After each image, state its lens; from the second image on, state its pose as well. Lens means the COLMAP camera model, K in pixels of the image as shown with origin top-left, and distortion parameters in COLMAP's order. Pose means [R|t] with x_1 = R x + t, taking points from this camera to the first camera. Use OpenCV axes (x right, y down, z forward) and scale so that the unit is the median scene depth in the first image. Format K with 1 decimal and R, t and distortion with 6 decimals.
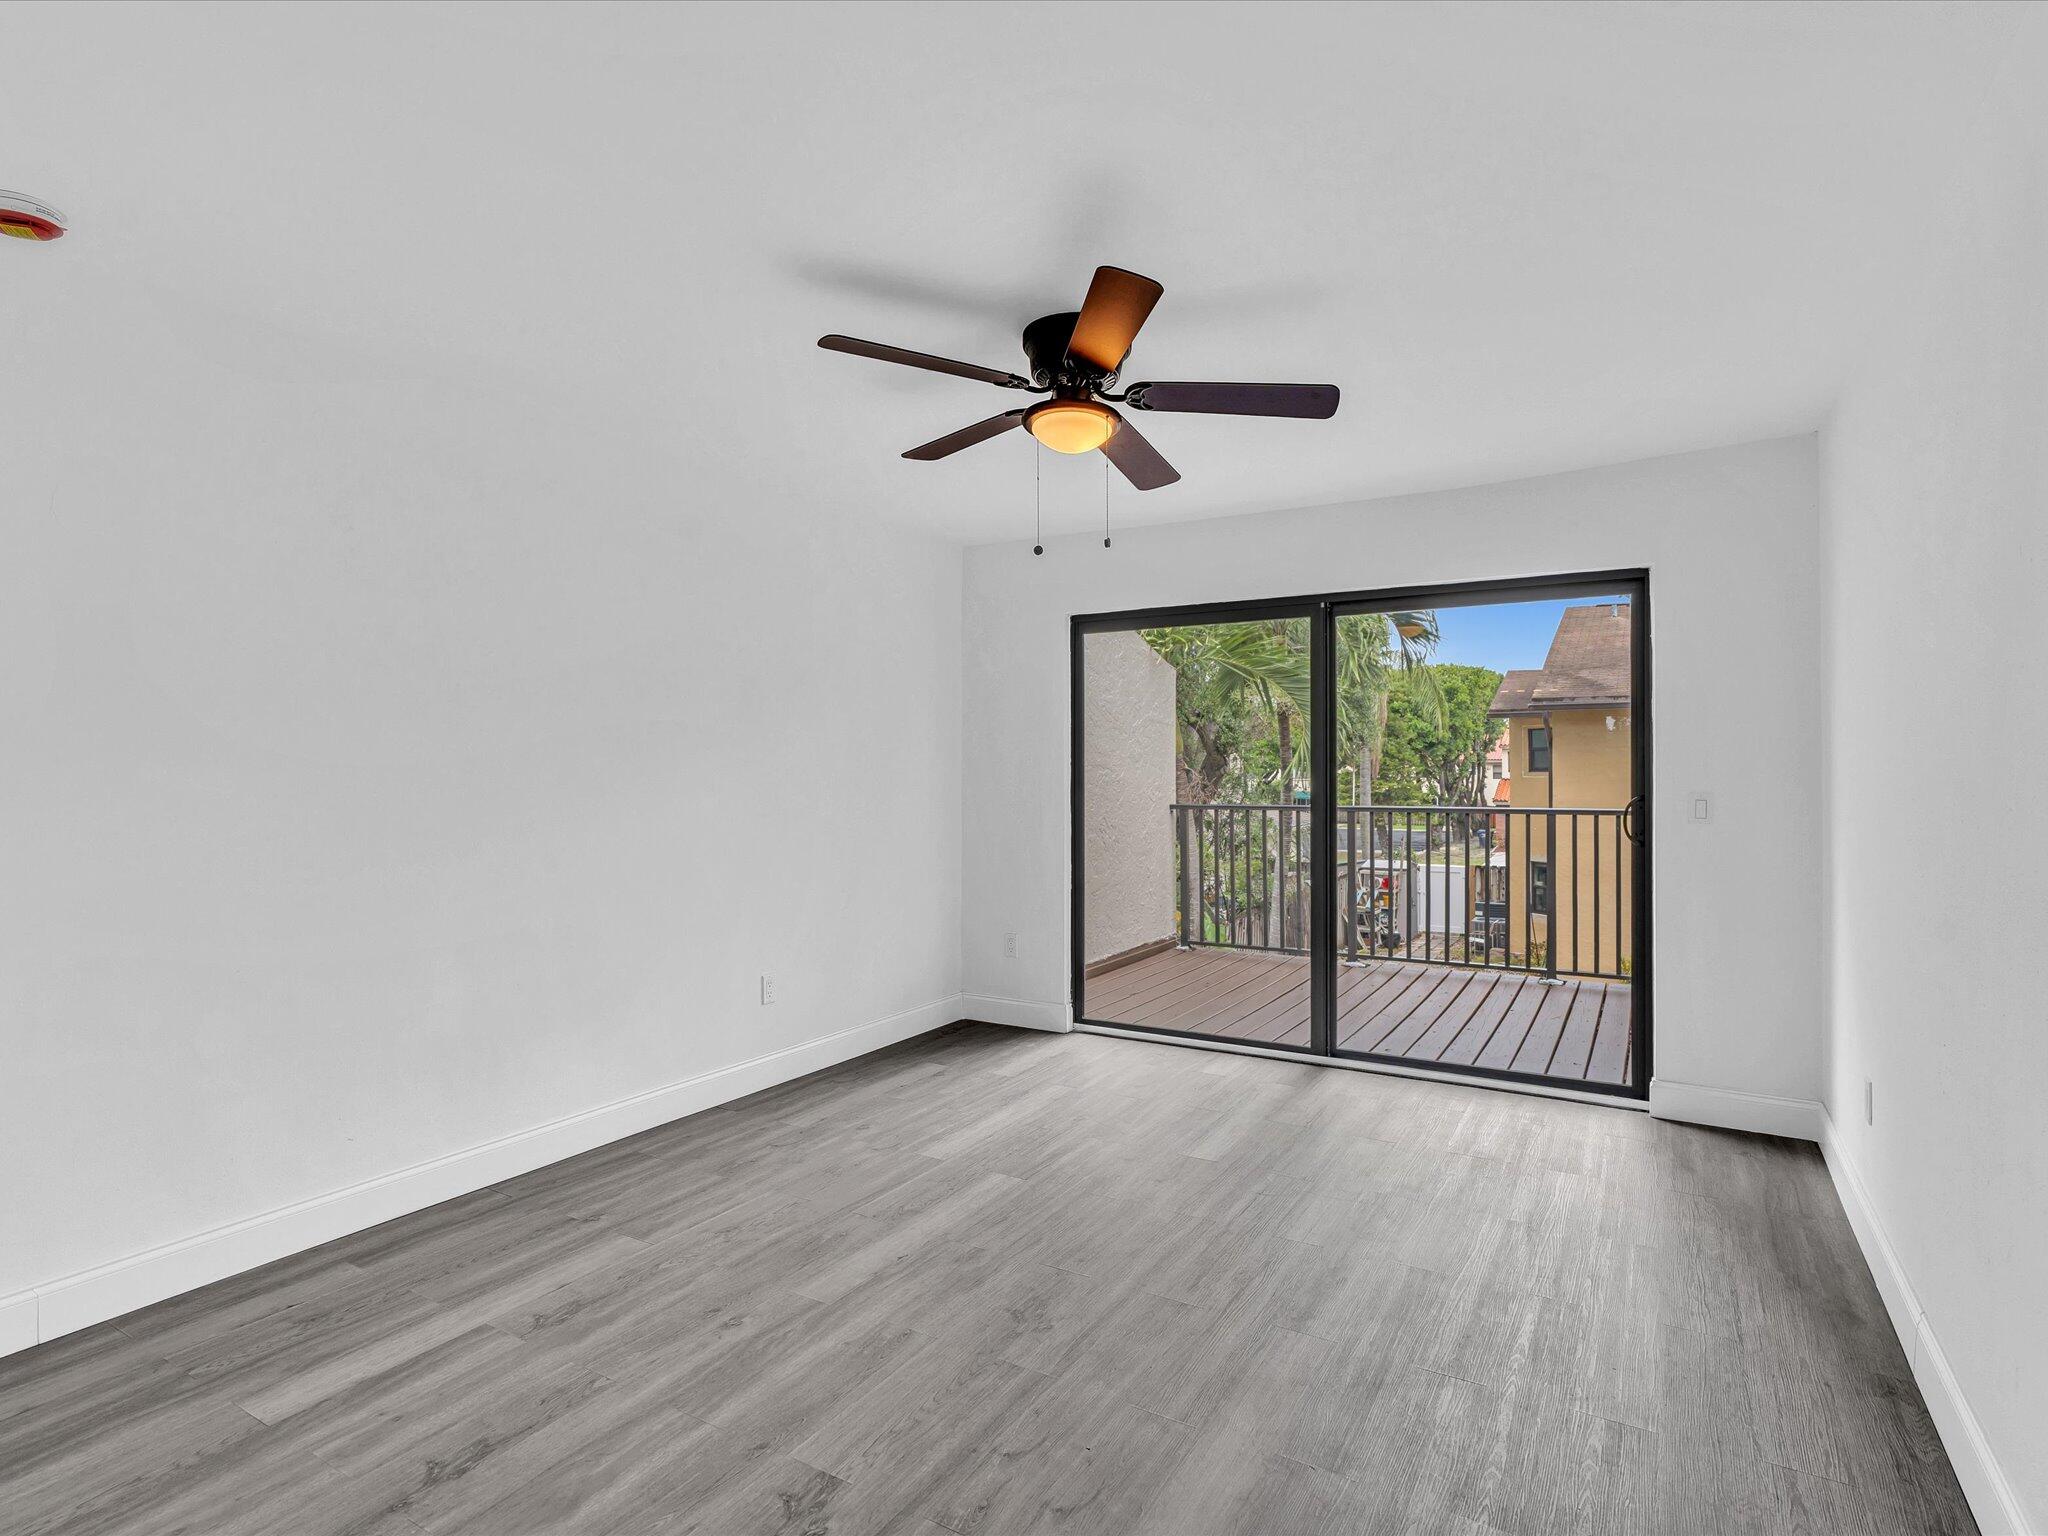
lens RADIAL K [[1062.5, 0, 1022.9], [0, 1062.5, 774.3], [0, 0, 1]] dist [-0.006902, 0.001642]
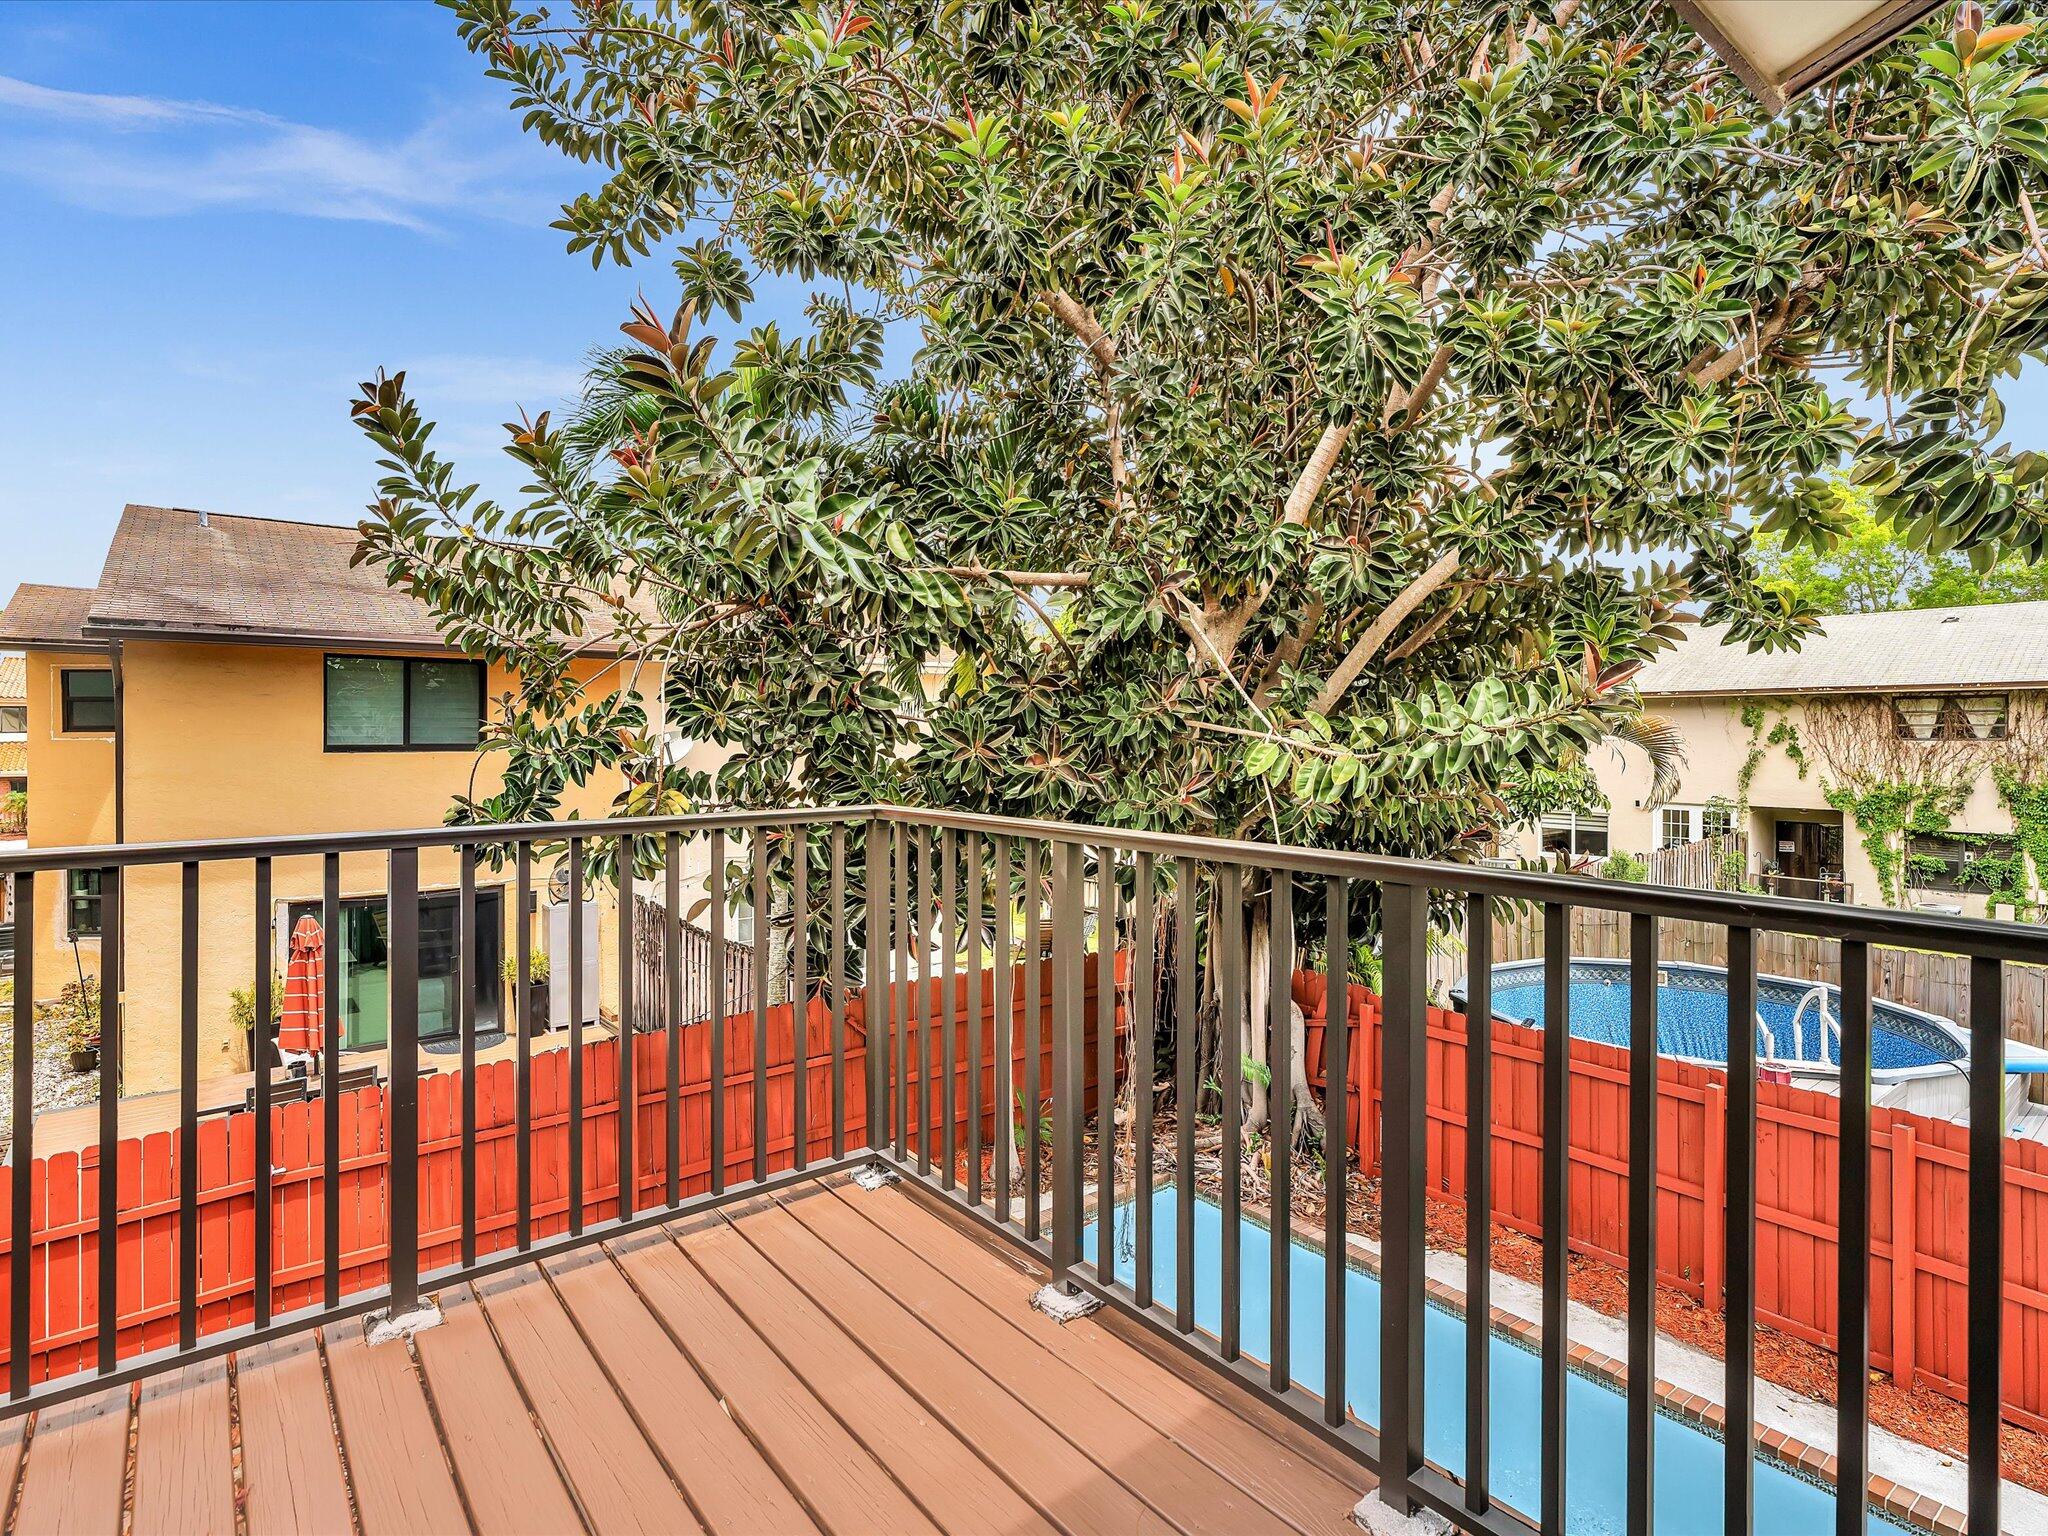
lens RADIAL K [[1052.7, 0, 1028.9], [0, 1052.7, 727.4], [0, 0, 1]] dist [-0.009484, 0.003793]
pose [[0.353003, 0.003933, 0.935614, 0.472390], [0.003170, 0.999980, -0.005400, -0.000101], [-0.935617, 0.004872, 0.352984, 1.313684]]
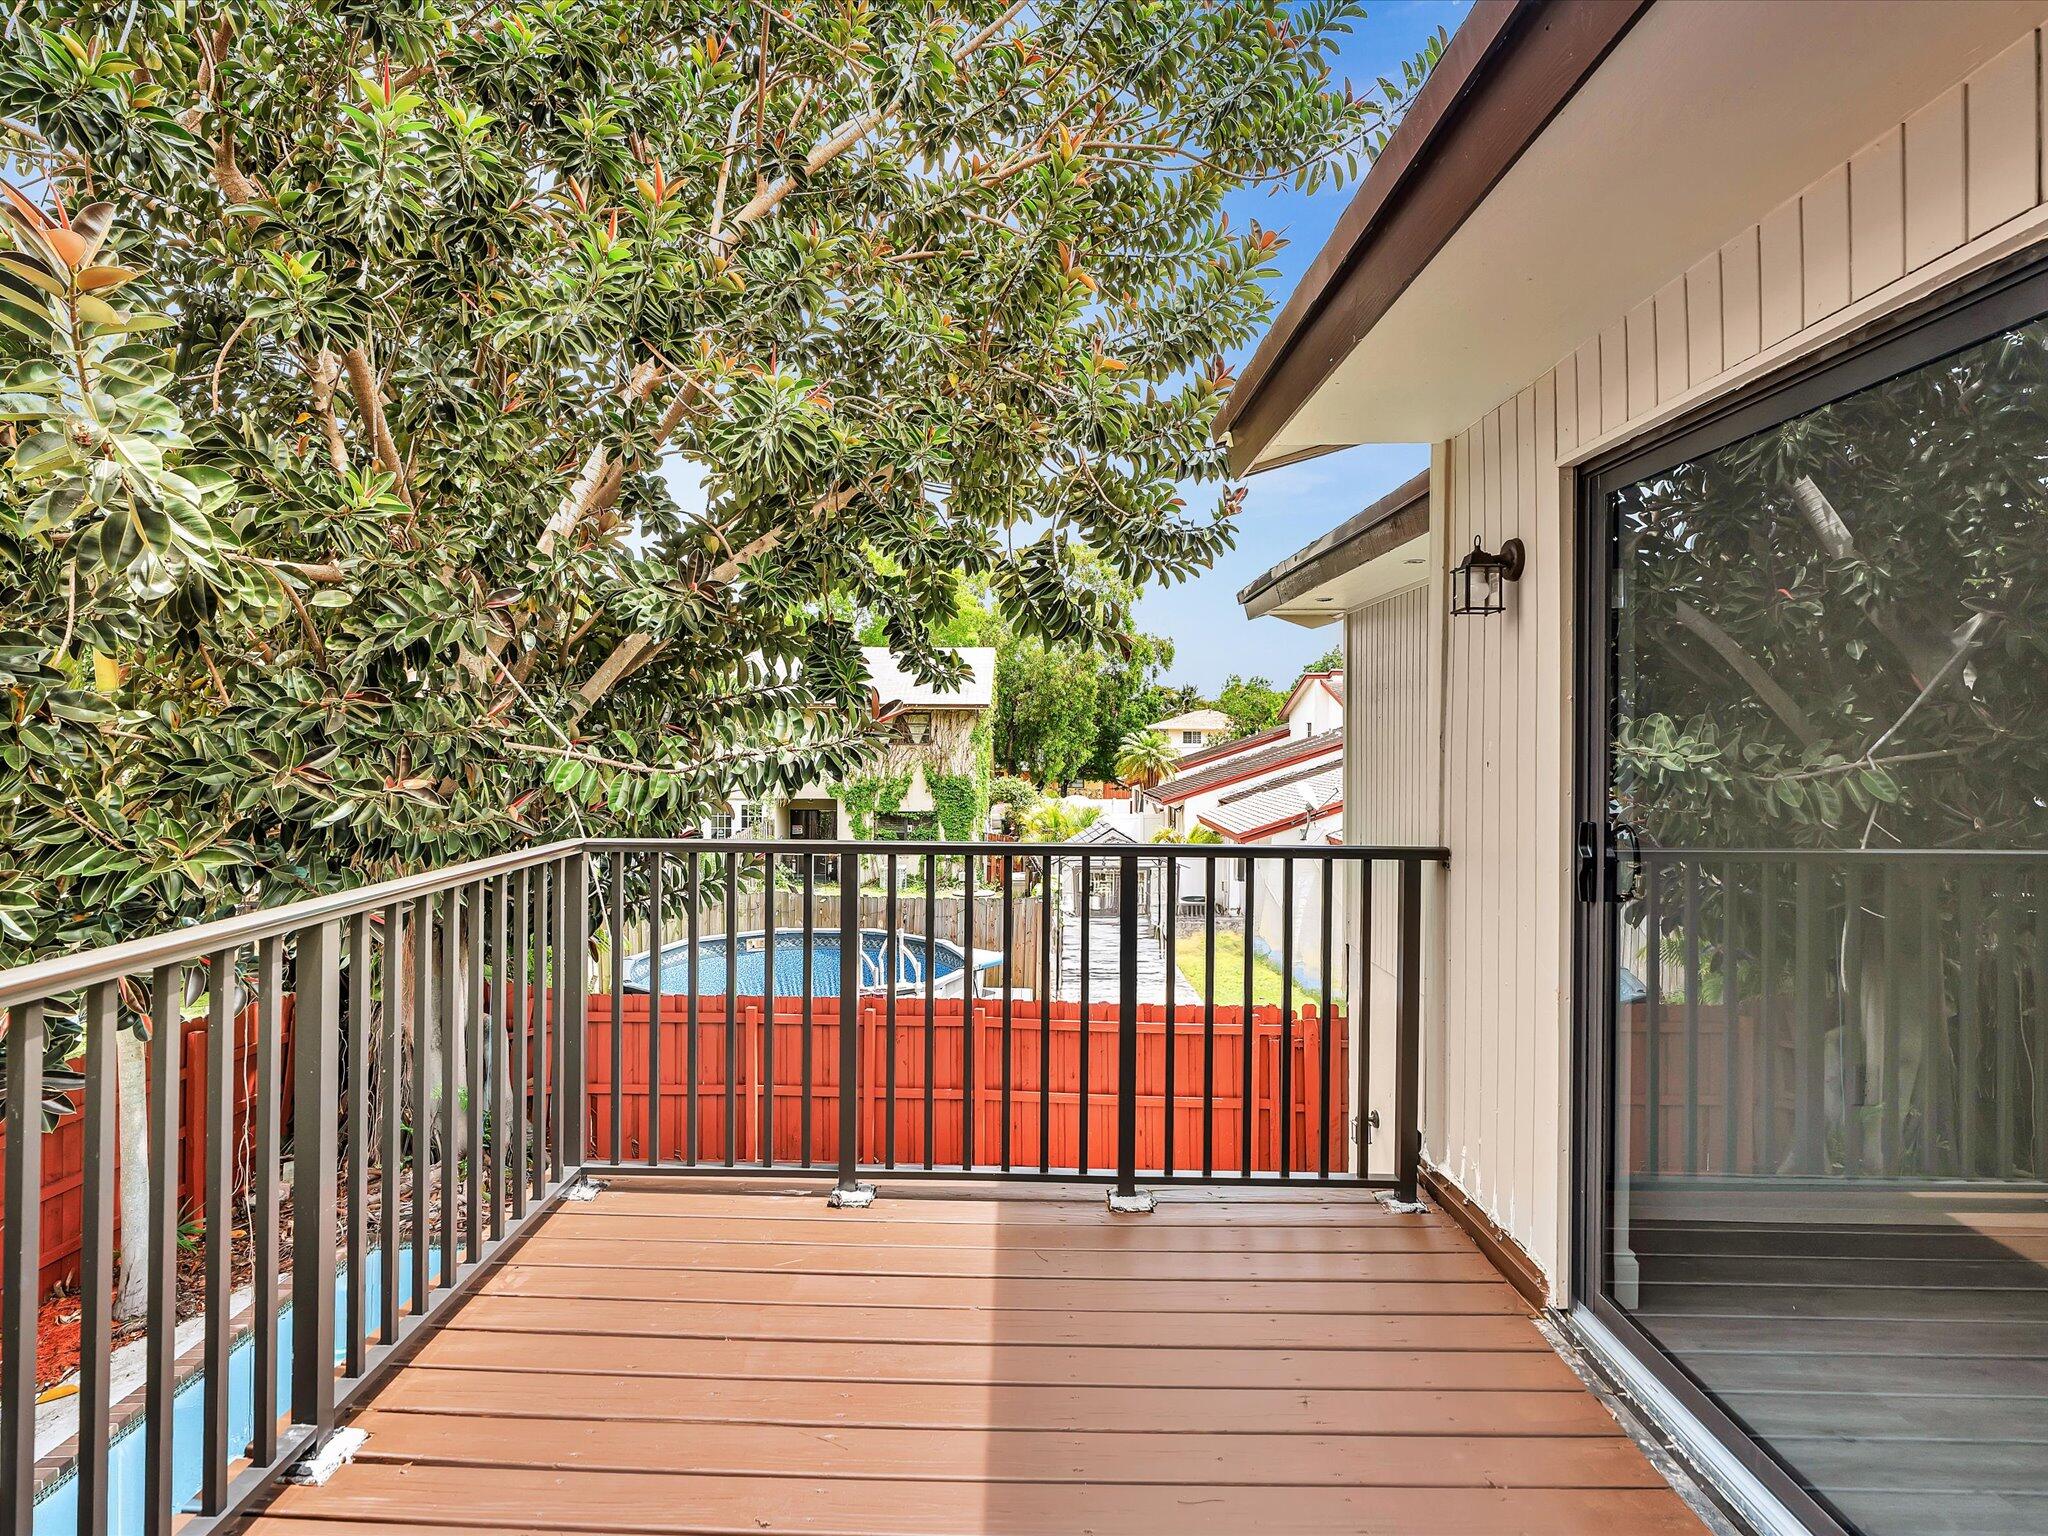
lens RADIAL K [[1059.4, 0, 1011.4], [0, 1059.4, 730.1], [0, 0, 1]] dist [-0.003495, 0.001176]
pose [[-0.497783, 0.000294, 0.867302, 0.237666], [-0.004850, 0.999983, -0.003122, -0.037401], [-0.867288, -0.005760, -0.497773, 1.912255]]
